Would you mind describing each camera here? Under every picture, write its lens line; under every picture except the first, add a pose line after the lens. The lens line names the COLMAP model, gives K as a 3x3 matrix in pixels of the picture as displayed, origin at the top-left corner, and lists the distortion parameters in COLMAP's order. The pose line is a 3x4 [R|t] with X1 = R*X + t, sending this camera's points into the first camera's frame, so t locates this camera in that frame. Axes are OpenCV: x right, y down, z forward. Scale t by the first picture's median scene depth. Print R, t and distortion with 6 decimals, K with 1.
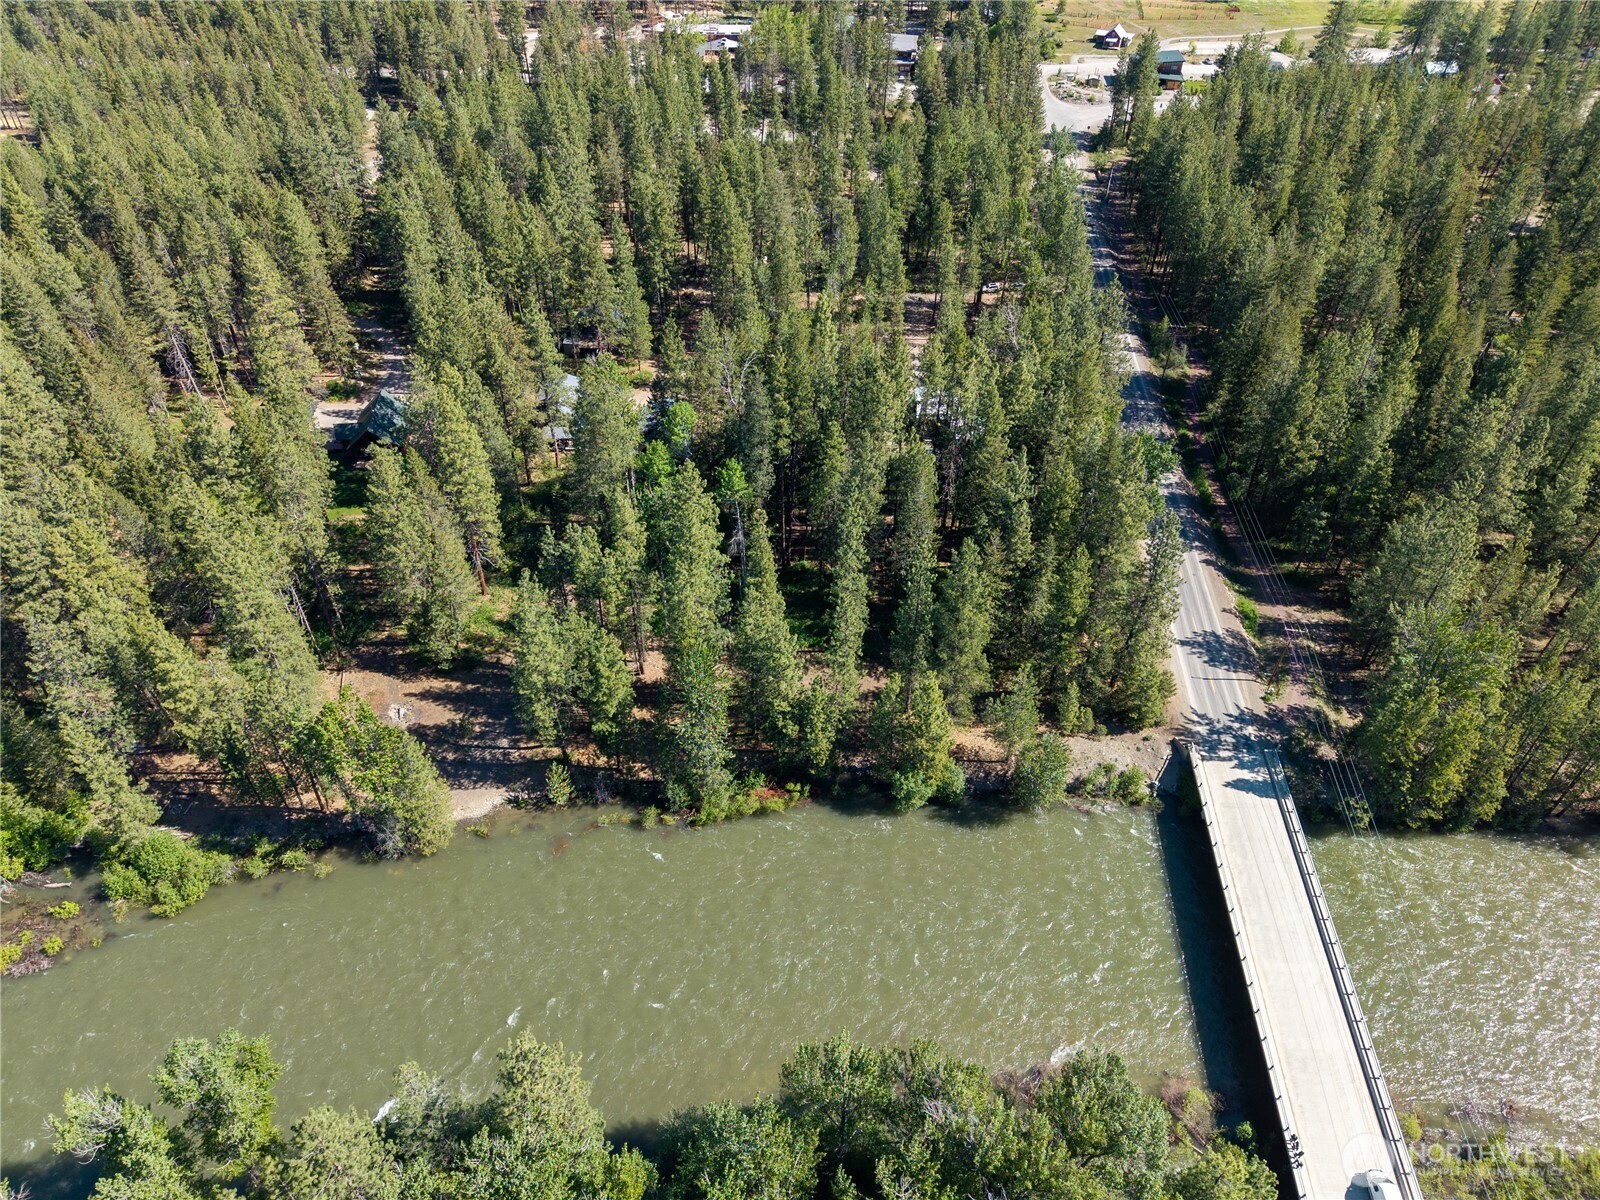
lens RADIAL K [[1111.0, 0, 800.9], [0, 1111.0, 601.3], [0, 0, 1]] dist [0.085360, -0.086638]
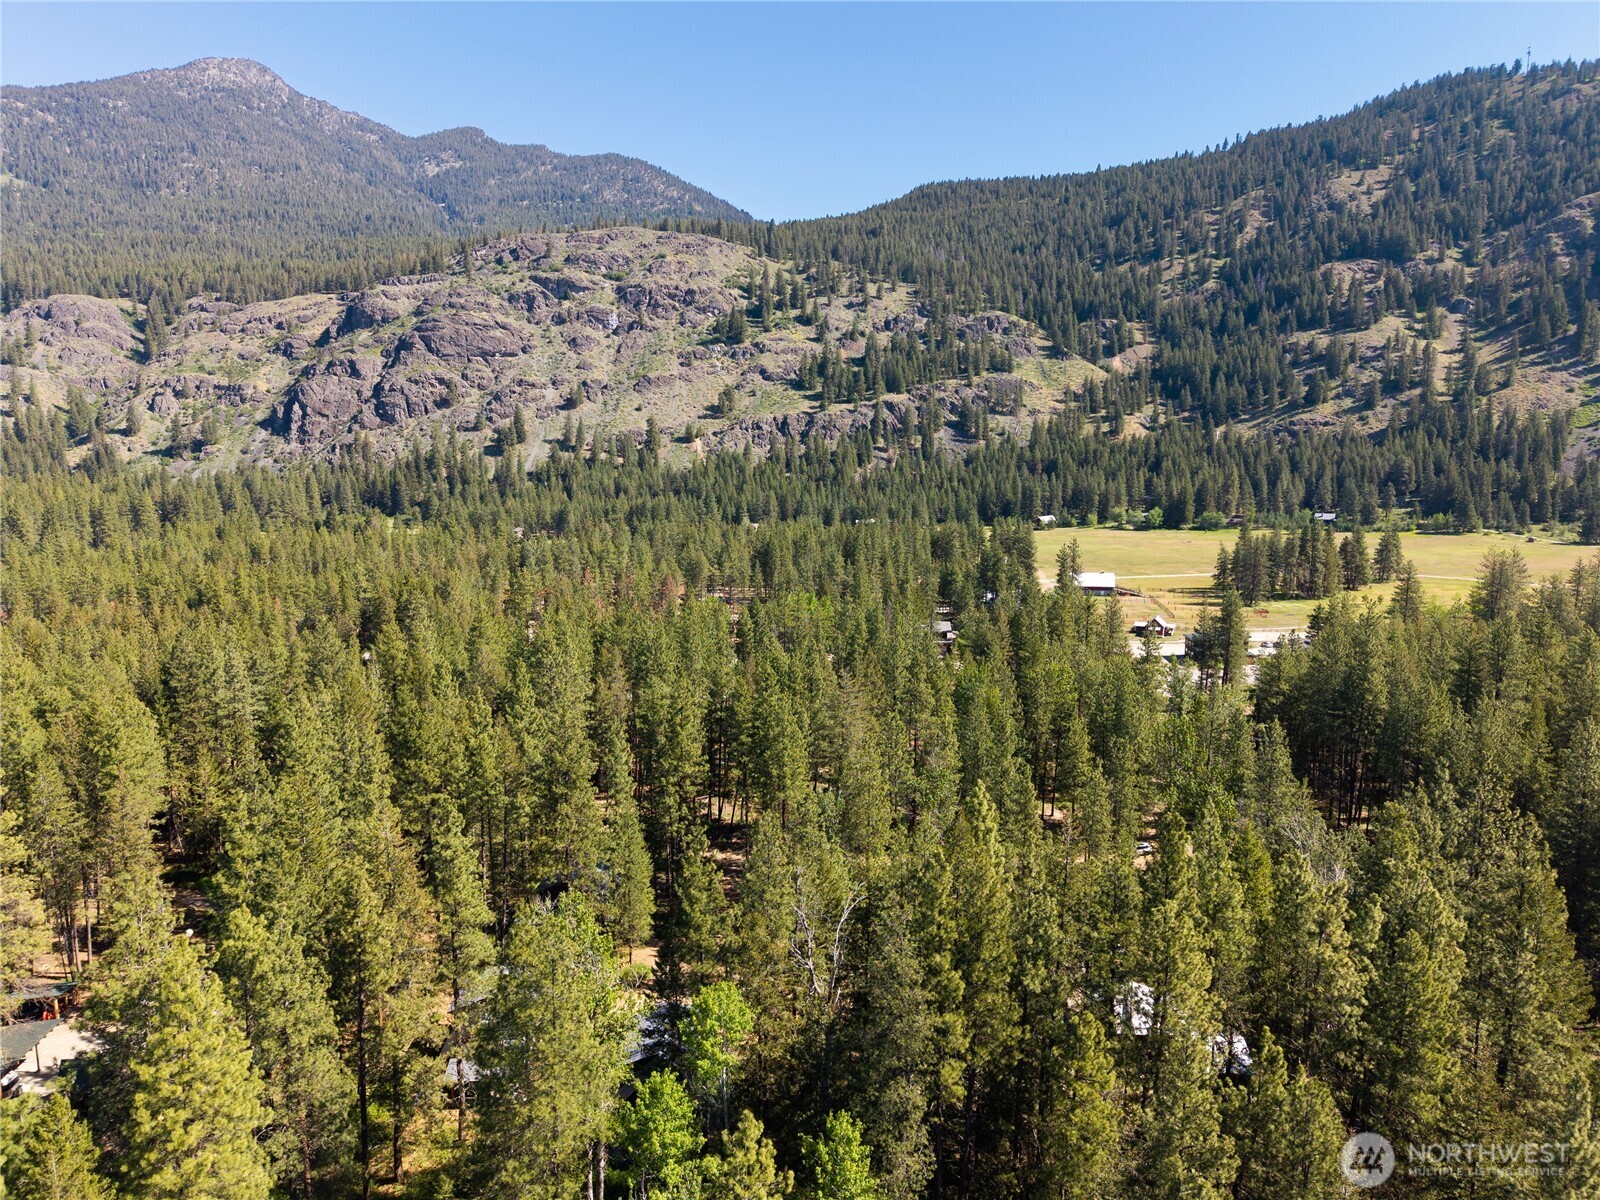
lens RADIAL K [[1111.0, 0, 800.9], [0, 1111.0, 601.3], [0, 0, 1]] dist [0.085360, -0.086638]
pose [[0.999918, -0.006349, 0.011083, -0.079072], [0.011257, 0.848069, -0.529767, -0.064117], [-0.006036, 0.529848, 0.848071, 0.518780]]
